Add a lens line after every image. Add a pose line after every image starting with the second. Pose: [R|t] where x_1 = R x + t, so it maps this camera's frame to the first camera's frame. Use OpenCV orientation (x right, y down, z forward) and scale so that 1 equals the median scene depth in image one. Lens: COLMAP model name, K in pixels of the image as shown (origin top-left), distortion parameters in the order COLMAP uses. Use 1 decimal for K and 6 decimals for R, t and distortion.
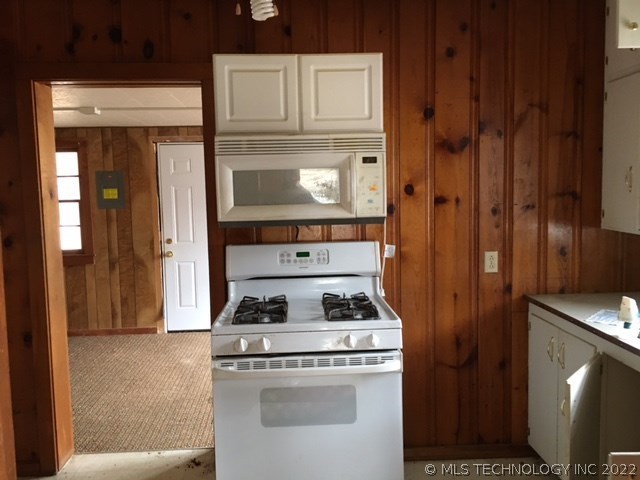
lens RADIAL K [[546.6, 0, 320.0], [0, 546.6, 240.0], [0, 0, 1]] dist [0.108371, -0.161644]
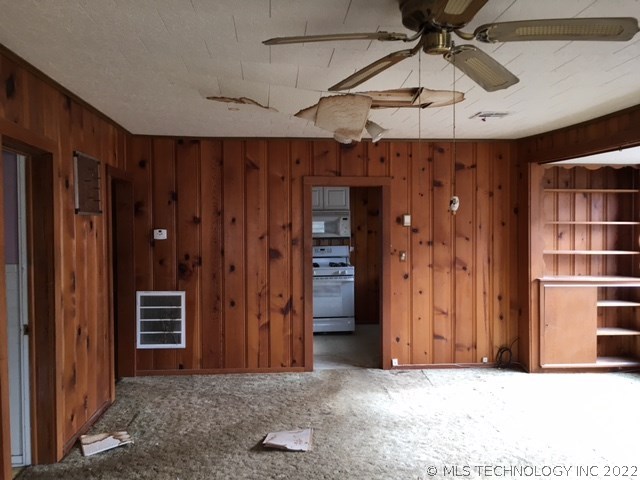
lens RADIAL K [[546.6, 0, 320.0], [0, 546.6, 240.0], [0, 0, 1]] dist [0.108371, -0.161644]
pose [[0.999191, 0.013488, 0.037896, -0.160031], [-0.011030, 0.997866, -0.064353, 0.168167], [-0.038683, 0.063883, 0.997207, -1.978970]]
